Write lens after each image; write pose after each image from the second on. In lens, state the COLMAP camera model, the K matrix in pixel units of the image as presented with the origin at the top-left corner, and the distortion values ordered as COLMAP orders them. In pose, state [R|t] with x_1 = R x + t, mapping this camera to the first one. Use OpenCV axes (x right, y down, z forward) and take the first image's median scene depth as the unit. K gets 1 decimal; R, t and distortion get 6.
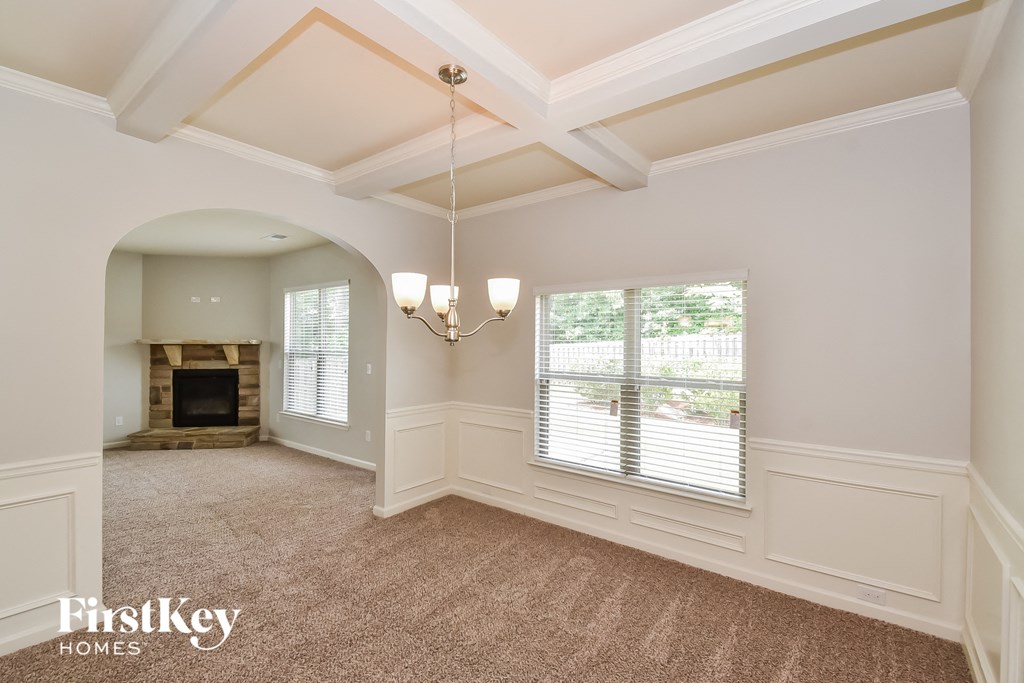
lens RADIAL K [[454.5, 0, 510.1], [0, 454.5, 342.4], [0, 0, 1]] dist [0.003161, 0.000073]
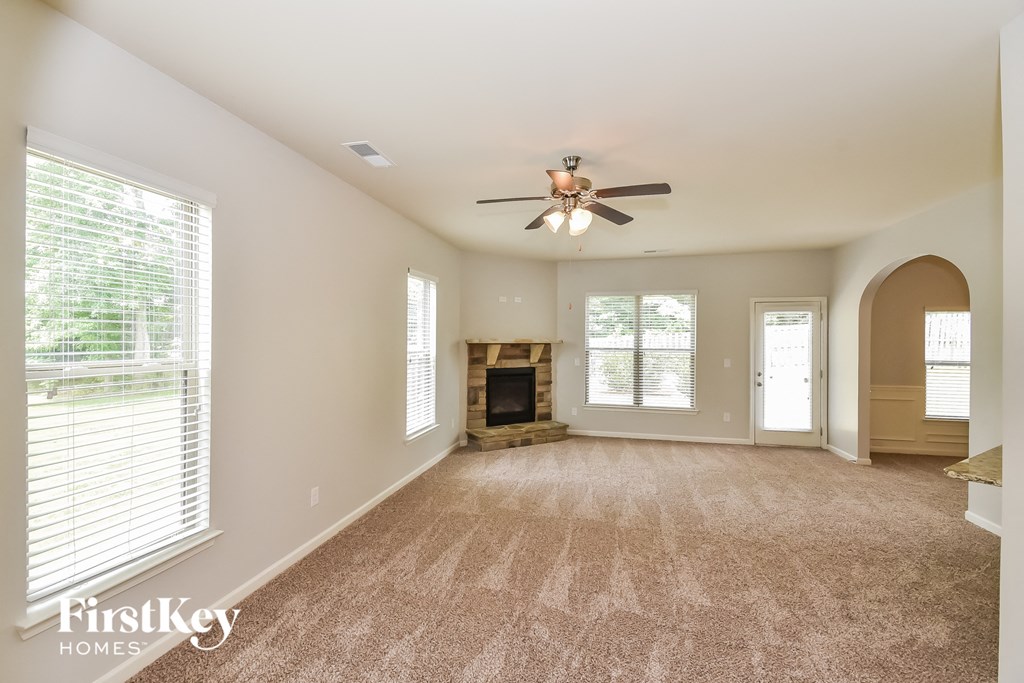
lens RADIAL K [[454.5, 0, 511.6], [0, 454.5, 345.8], [0, 0, 1]] dist [0.003161, 0.000073]
pose [[0.894075, -0.002459, 0.447911, -1.129972], [0.002967, 0.999996, -0.000433, 0.010474], [-0.447908, 0.001716, 0.894078, 0.094644]]
